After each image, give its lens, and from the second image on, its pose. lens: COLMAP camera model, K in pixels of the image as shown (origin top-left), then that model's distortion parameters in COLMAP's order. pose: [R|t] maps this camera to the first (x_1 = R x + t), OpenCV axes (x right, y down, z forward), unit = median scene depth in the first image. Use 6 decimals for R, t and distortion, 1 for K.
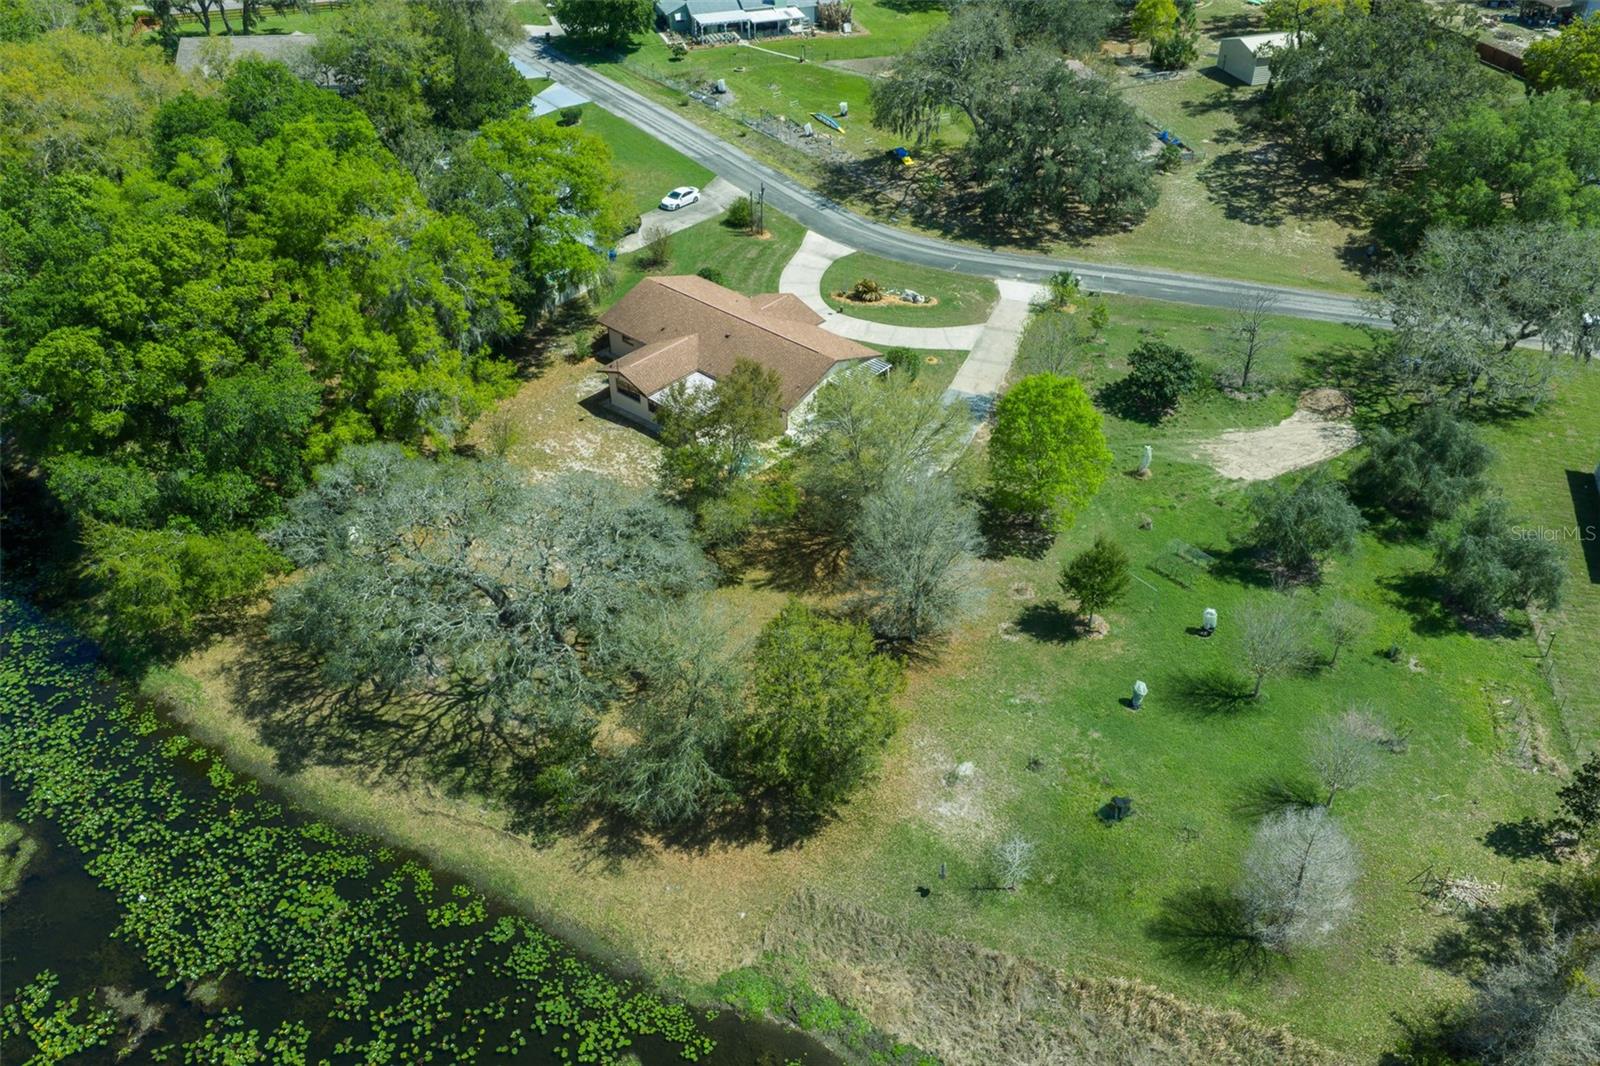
lens RADIAL K [[1337.2, 0, 800.0], [0, 1337.2, 533.0], [0, 0, 1]] dist [0.000234, -0.005188]
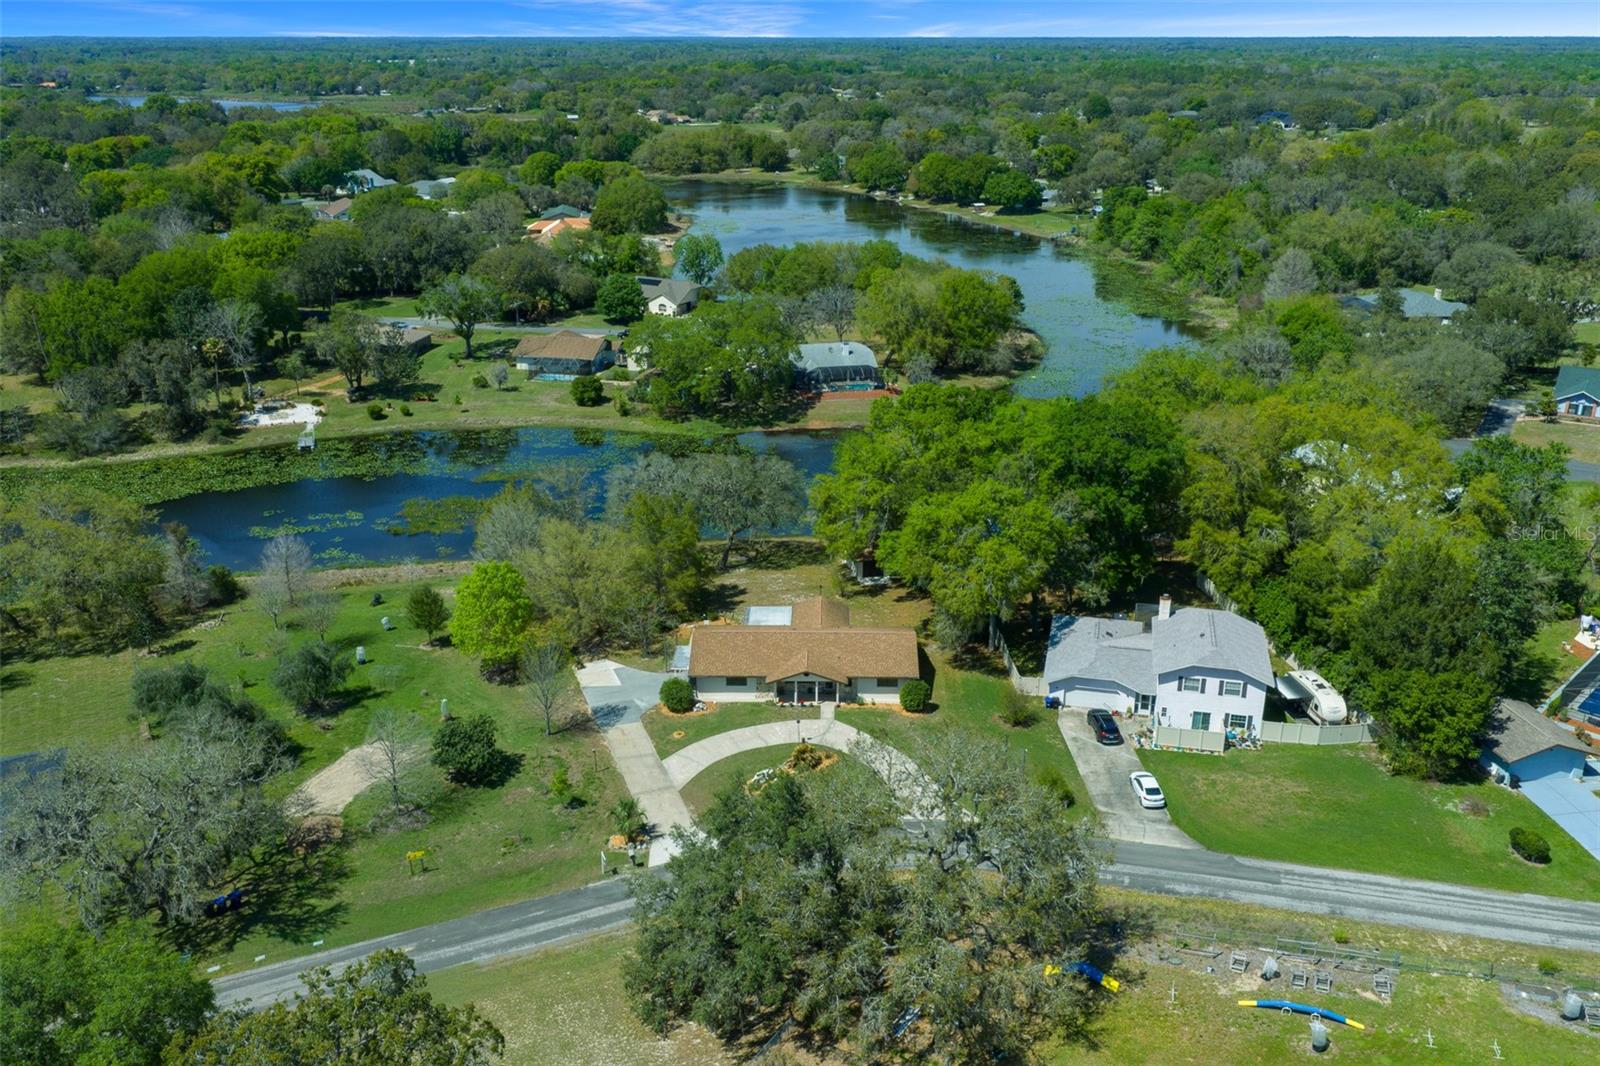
lens RADIAL K [[1342.9, 0, 806.4], [0, 1342.9, 540.4], [0, 0, 1]] dist [0.017197, -0.039173]
pose [[-0.750352, 0.236449, -0.617303, 0.813311], [-0.390066, 0.595553, 0.702257, -1.274828], [0.533685, 0.767729, -0.354644, 1.642849]]
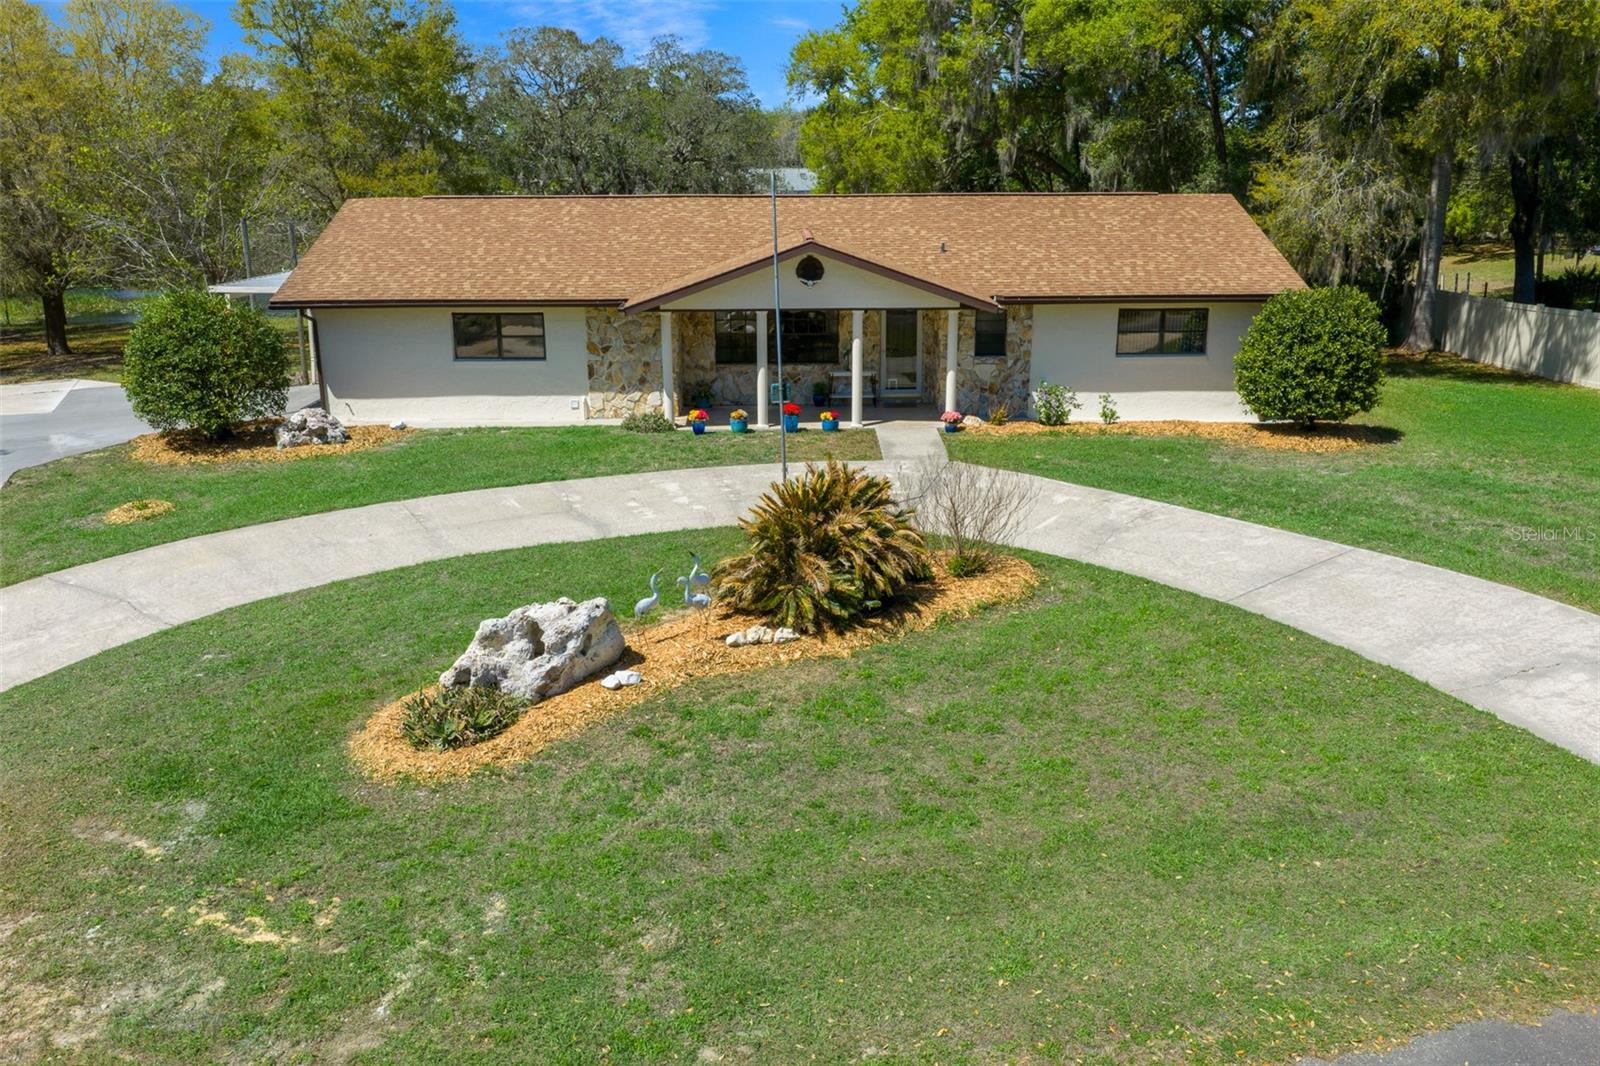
lens RADIAL K [[1326.1, 0, 800.0], [0, 1326.1, 533.0], [0, 0, 1]] dist [0.011803, -0.017837]
pose [[-0.729636, 0.191694, -0.656418, 0.196349], [-0.398405, 0.661008, 0.635879, -0.366284], [0.555792, 0.725480, -0.405923, 1.418333]]
